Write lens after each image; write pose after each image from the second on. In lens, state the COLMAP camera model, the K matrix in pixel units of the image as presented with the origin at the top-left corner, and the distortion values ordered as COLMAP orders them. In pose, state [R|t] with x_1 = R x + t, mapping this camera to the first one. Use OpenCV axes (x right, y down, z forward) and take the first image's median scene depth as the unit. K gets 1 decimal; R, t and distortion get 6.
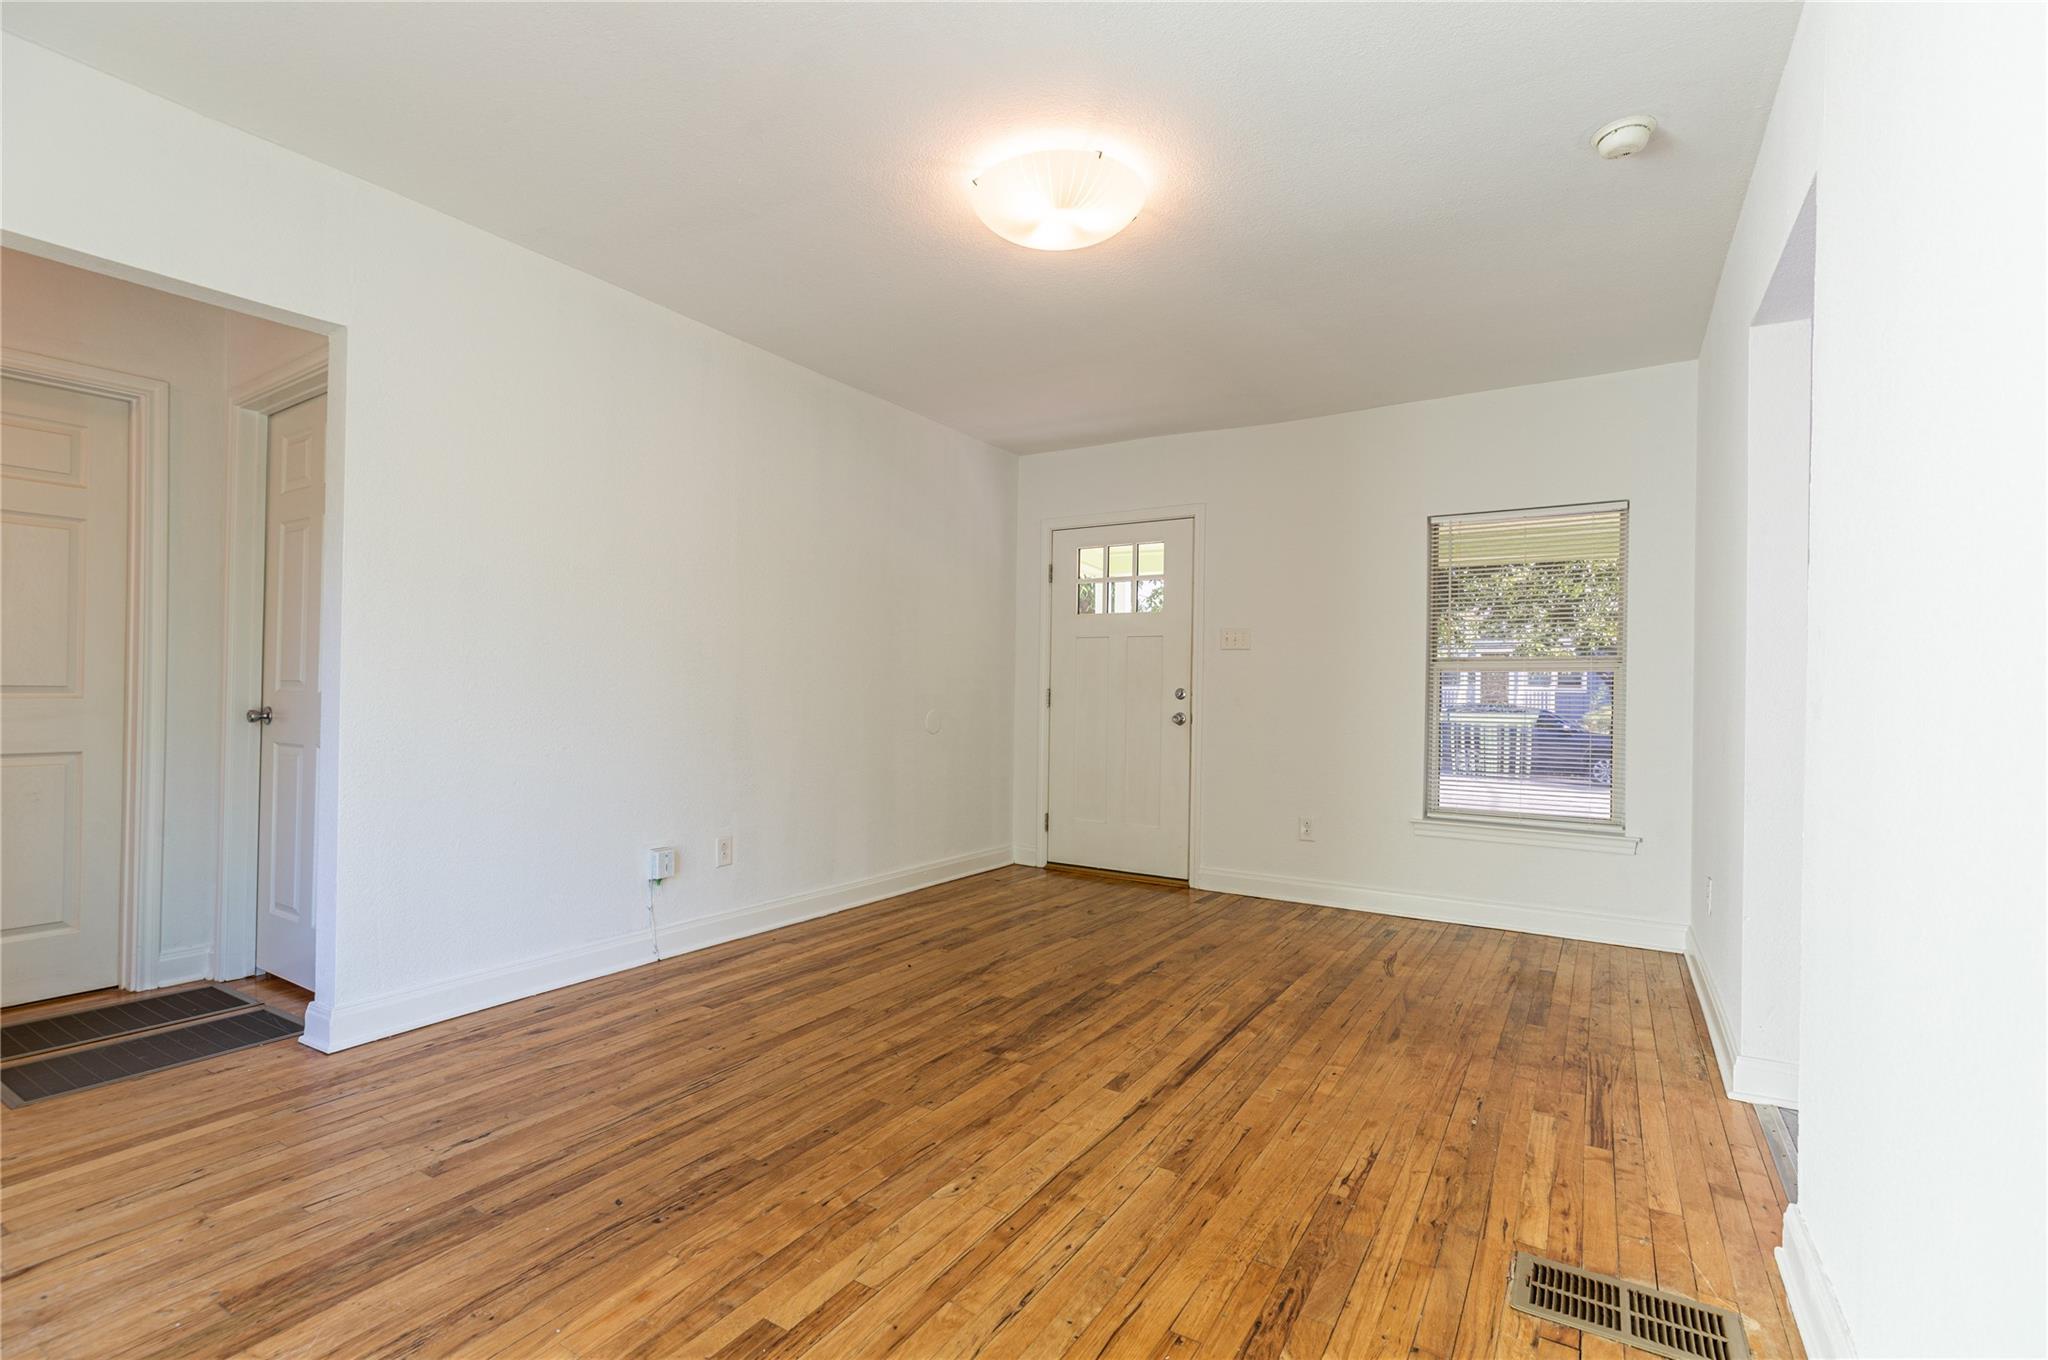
lens RADIAL K [[954.2, 0, 1024.8], [0, 954.2, 683.3], [0, 0, 1]] dist [0.003883, -0.002034]
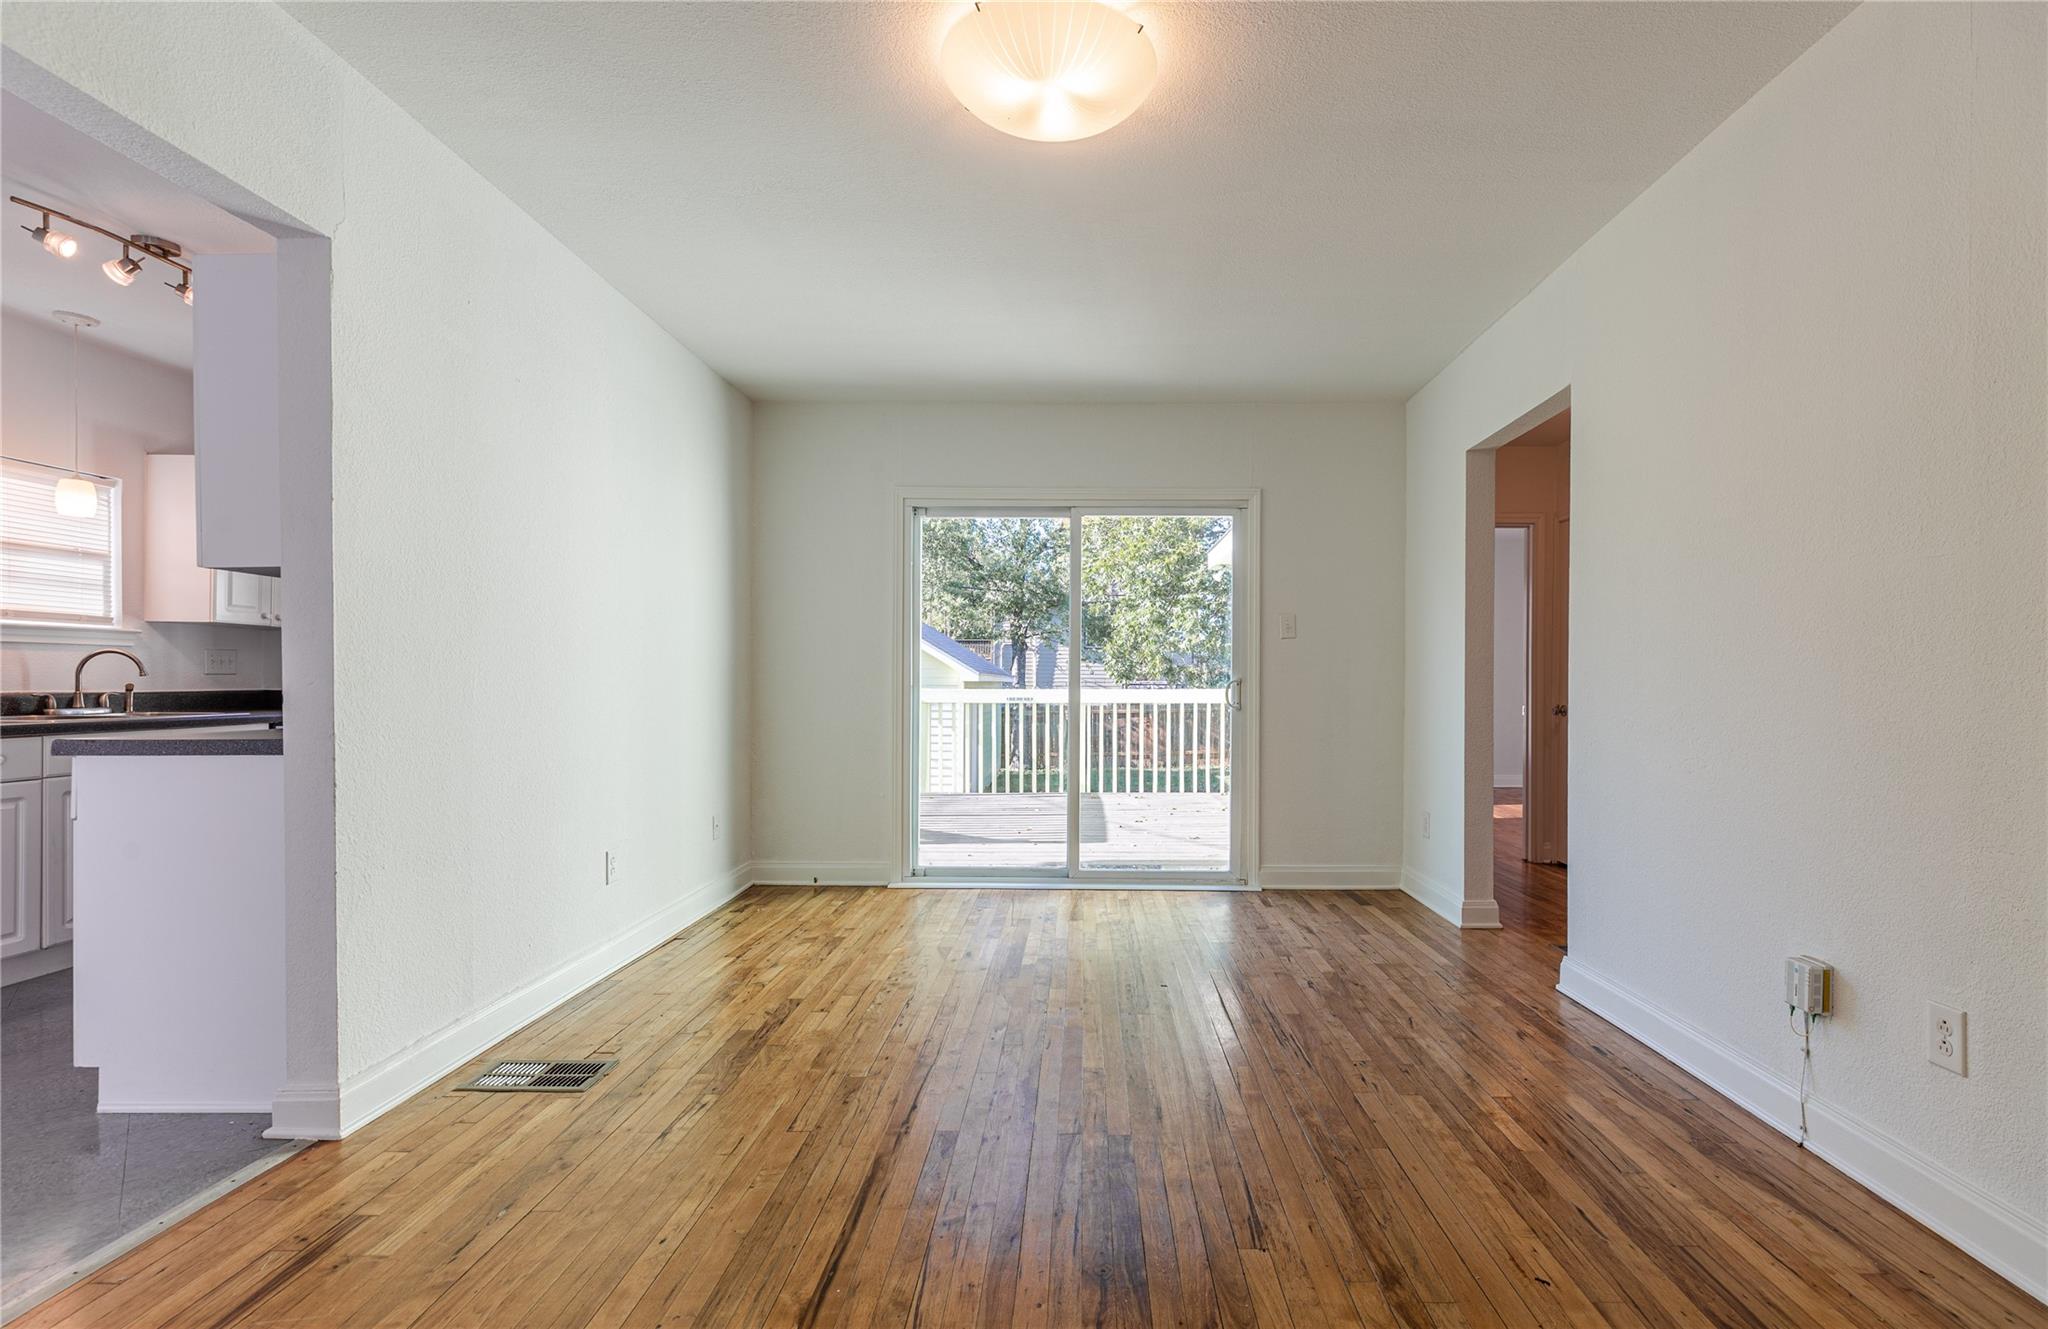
lens RADIAL K [[959.3, 0, 1070.5], [0, 959.3, 691.0], [0, 0, 1]] dist [0.003864, -0.001162]
pose [[-0.864652, -0.011578, -0.502239, 0.396480], [-0.010612, 0.999932, -0.004782, 0.019862], [0.502260, 0.001194, -0.864716, 1.631124]]
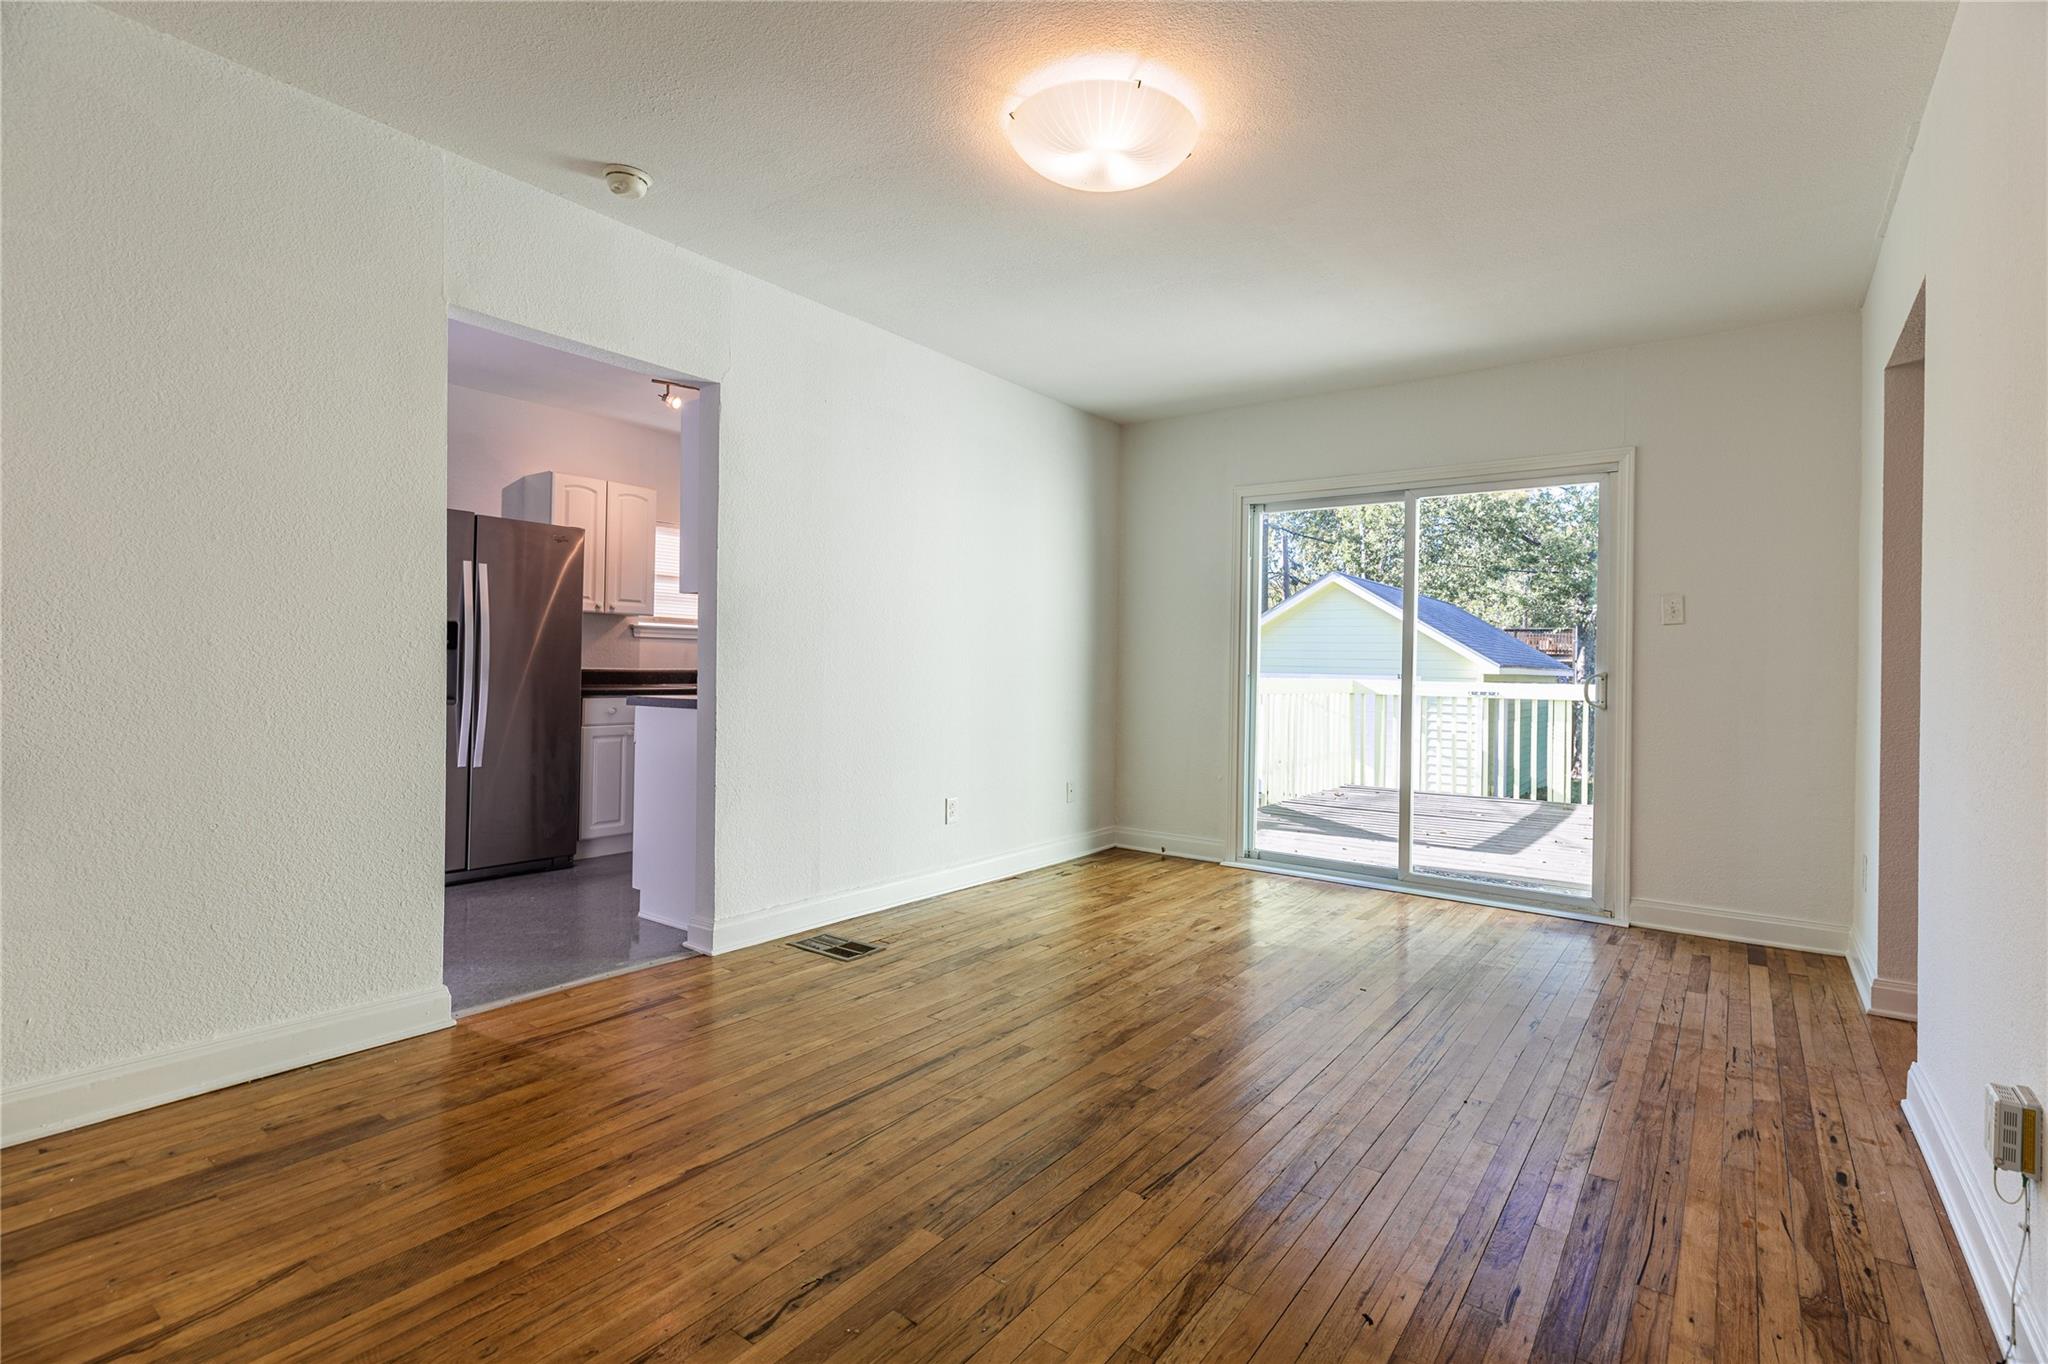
lens RADIAL K [[954.2, 0, 1032.5], [0, 954.2, 669.4], [0, 0, 1]] dist [0.003883, -0.002034]
pose [[-0.994551, -0.030799, 0.099601, -0.006060], [-0.031368, 0.999499, -0.004153, 0.014329], [-0.099423, -0.007254, -0.995019, 1.830278]]
